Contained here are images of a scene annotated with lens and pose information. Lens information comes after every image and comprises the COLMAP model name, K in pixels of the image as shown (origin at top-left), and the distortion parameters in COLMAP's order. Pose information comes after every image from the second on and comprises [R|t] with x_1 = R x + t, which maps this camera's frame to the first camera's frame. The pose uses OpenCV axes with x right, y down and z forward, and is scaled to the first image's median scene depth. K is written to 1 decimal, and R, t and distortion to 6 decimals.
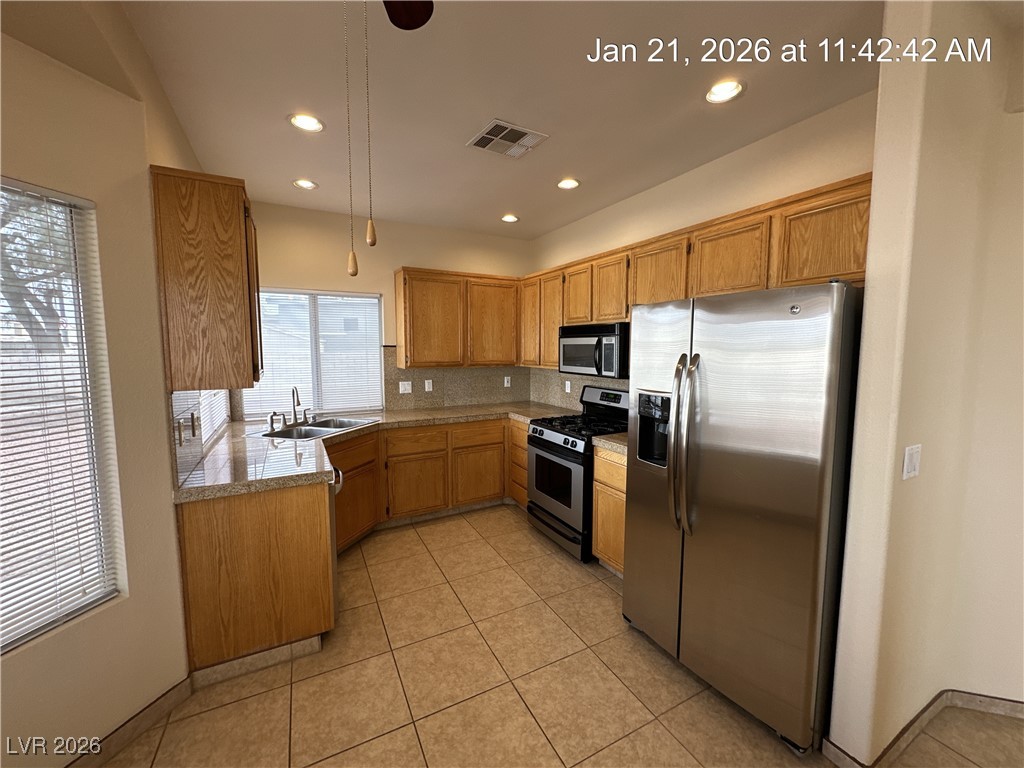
lens RADIAL K [[407.2, 0, 511.7], [0, 407.2, 383.8], [0, 0, 1]] dist [-0.002103, 0.000360]
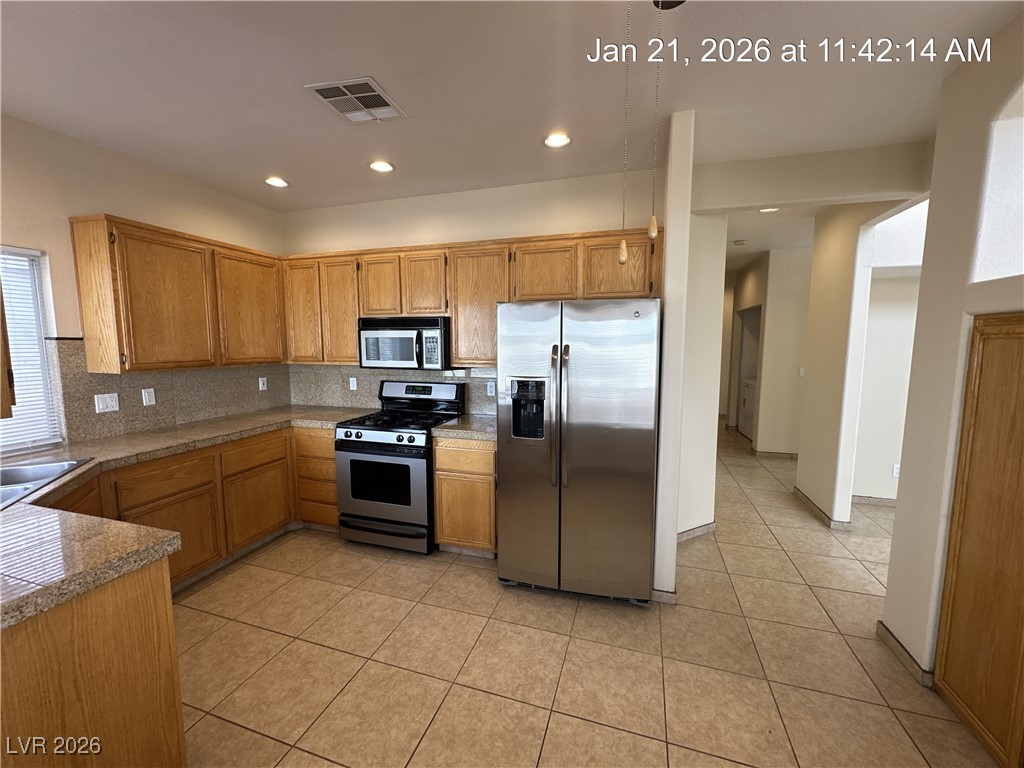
lens RADIAL K [[407.2, 0, 511.9], [0, 407.2, 384.0], [0, 0, 1]] dist [-0.002103, 0.000360]
pose [[0.713237, -0.072890, 0.697123, -0.431753], [0.063994, 0.997196, 0.038792, -0.008523], [-0.697996, 0.016944, 0.715901, 0.158259]]
